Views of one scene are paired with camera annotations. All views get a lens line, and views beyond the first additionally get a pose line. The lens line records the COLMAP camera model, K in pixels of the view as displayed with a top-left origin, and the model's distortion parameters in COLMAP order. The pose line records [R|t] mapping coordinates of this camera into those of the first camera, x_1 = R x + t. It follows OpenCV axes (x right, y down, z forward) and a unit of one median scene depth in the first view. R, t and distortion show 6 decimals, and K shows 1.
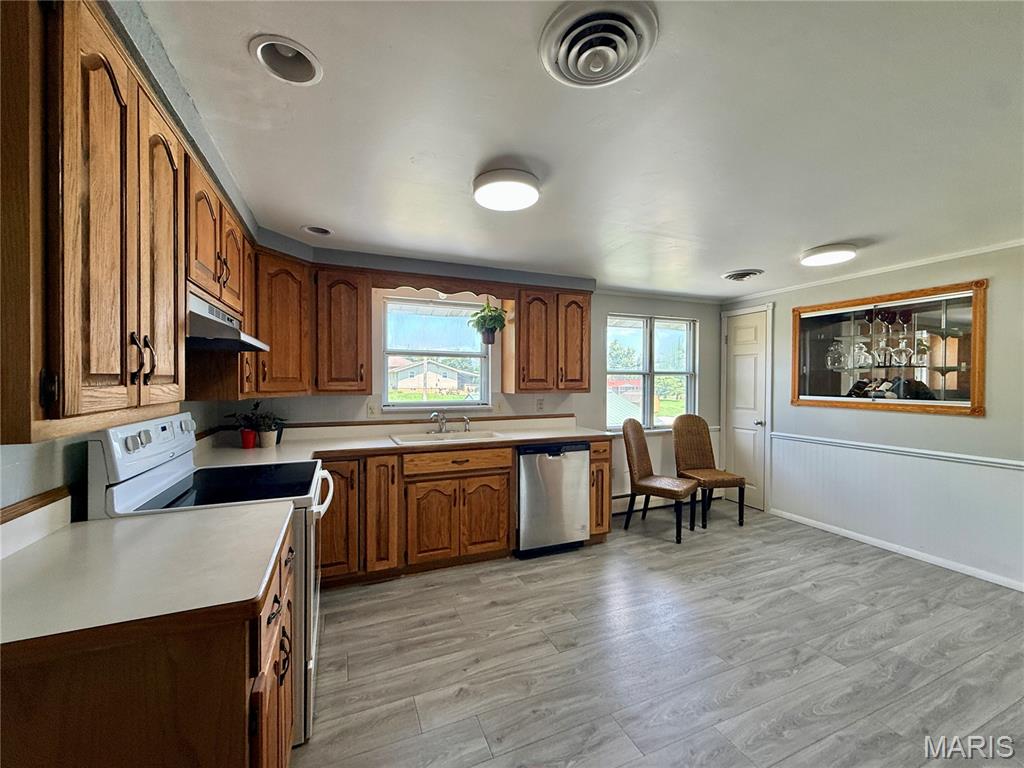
lens RADIAL K [[407.8, 0, 509.4], [0, 407.8, 384.3], [0, 0, 1]] dist [0.000692, -0.000299]
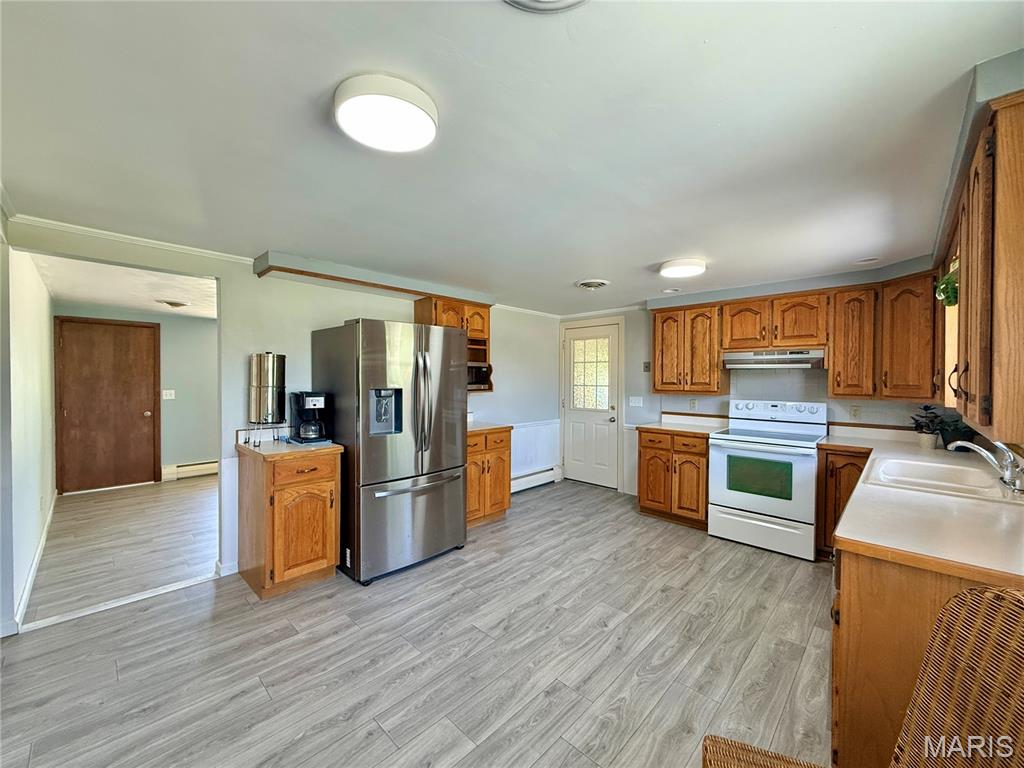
lens RADIAL K [[407.8, 0, 509.4], [0, 407.8, 384.3], [0, 0, 1]] dist [0.000692, -0.000299]
pose [[-0.918098, -0.000008, -0.396354, 0.789232], [-0.010187, 0.999670, 0.023576, -0.029643], [0.396223, 0.025683, -0.917795, 1.396419]]
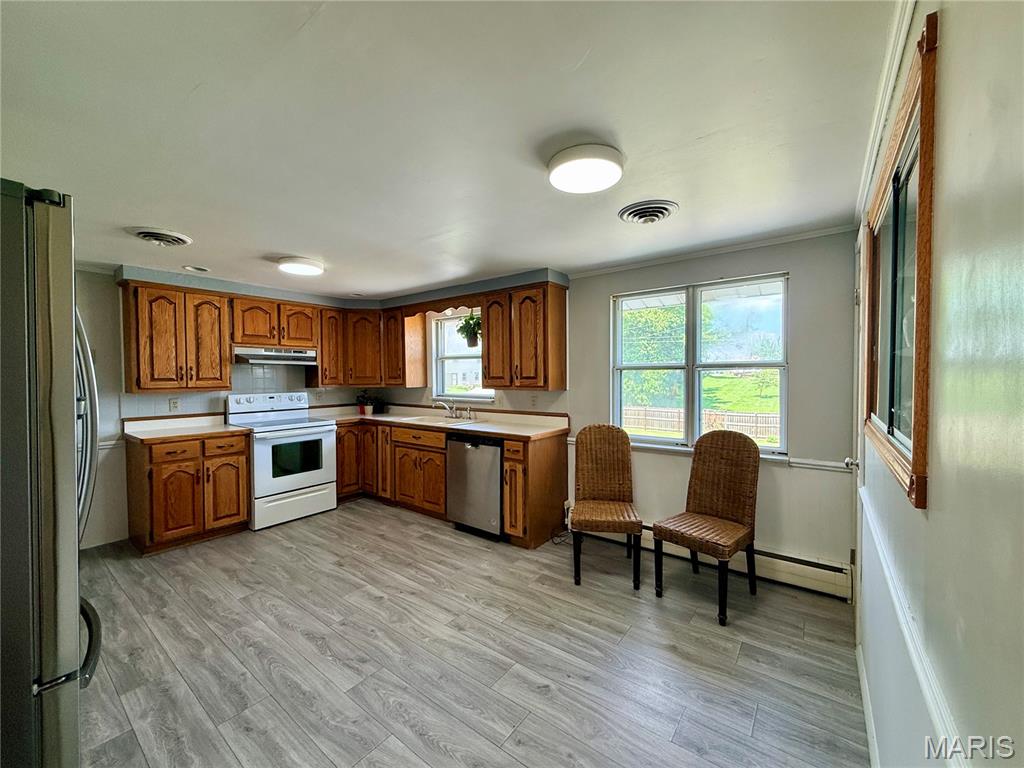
lens RADIAL K [[407.8, 0, 509.4], [0, 407.8, 384.3], [0, 0, 1]] dist [0.000692, -0.000299]
pose [[0.498560, 0.015096, -0.866723, 1.180676], [-0.001214, 0.999860, 0.016716, -0.011973], [0.866854, -0.007282, 0.498509, 0.568789]]
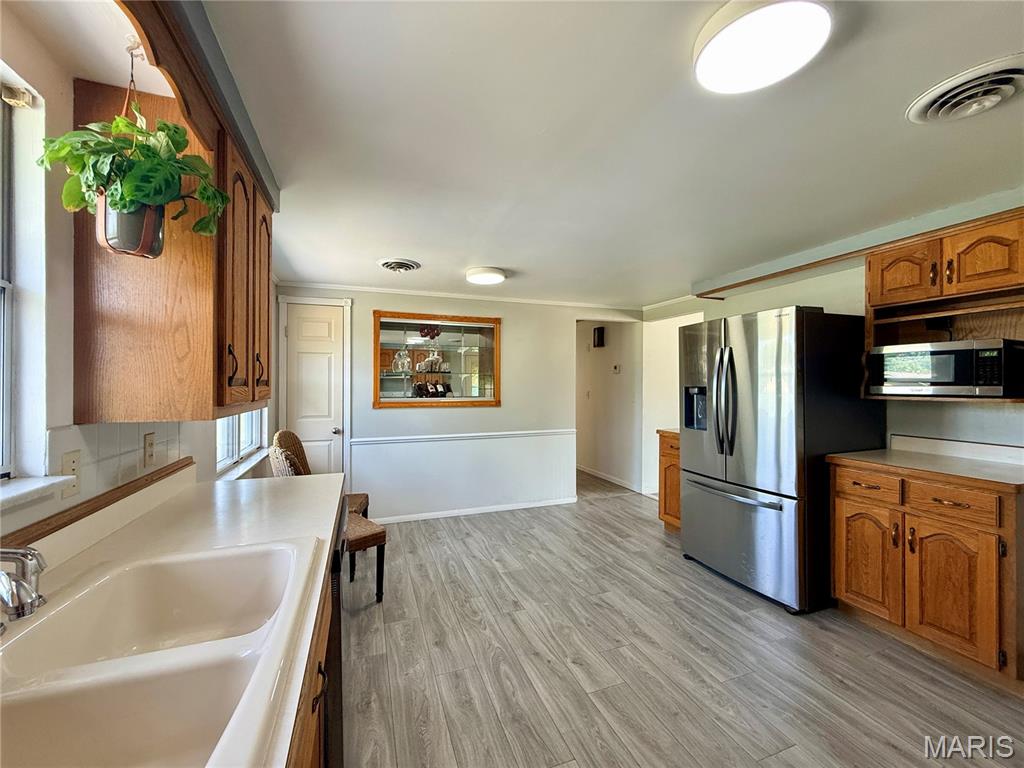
lens RADIAL K [[407.8, 0, 509.4], [0, 407.8, 384.3], [0, 0, 1]] dist [0.000692, -0.000299]
pose [[0.046592, -0.003260, 0.998909, -0.365017], [0.011592, 0.999929, 0.002723, -0.007803], [-0.998847, 0.011453, 0.046627, 0.830696]]
